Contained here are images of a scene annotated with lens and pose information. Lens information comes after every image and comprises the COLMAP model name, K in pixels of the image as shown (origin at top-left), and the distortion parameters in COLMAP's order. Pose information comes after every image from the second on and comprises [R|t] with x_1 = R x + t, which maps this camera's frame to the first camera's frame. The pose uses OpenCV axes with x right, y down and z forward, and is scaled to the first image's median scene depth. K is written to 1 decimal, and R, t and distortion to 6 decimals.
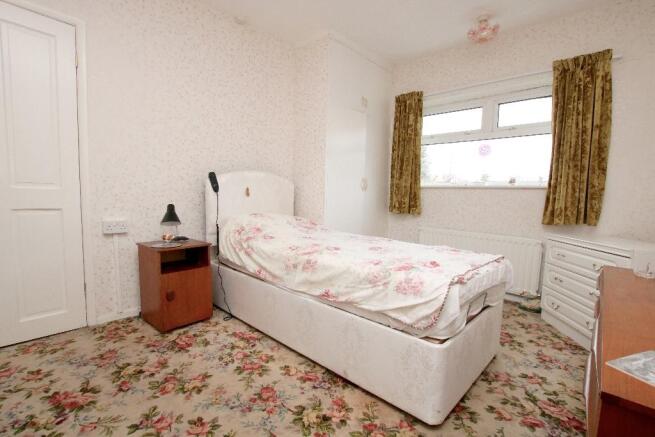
lens RADIAL K [[297.5, 0, 331.8], [0, 297.5, 218.8], [0, 0, 1]] dist [-0.017664, 0.000331]
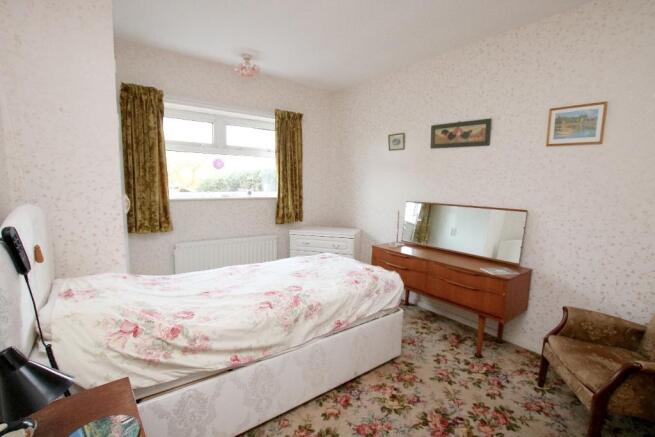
lens RADIAL K [[297.5, 0, 331.7], [0, 297.5, 220.6], [0, 0, 1]] dist [-0.017664, 0.000331]
pose [[0.193061, -0.141494, 0.970931, -0.689542], [0.068808, 0.989064, 0.130454, -0.186635], [-0.978771, 0.041623, 0.200686, 0.505662]]
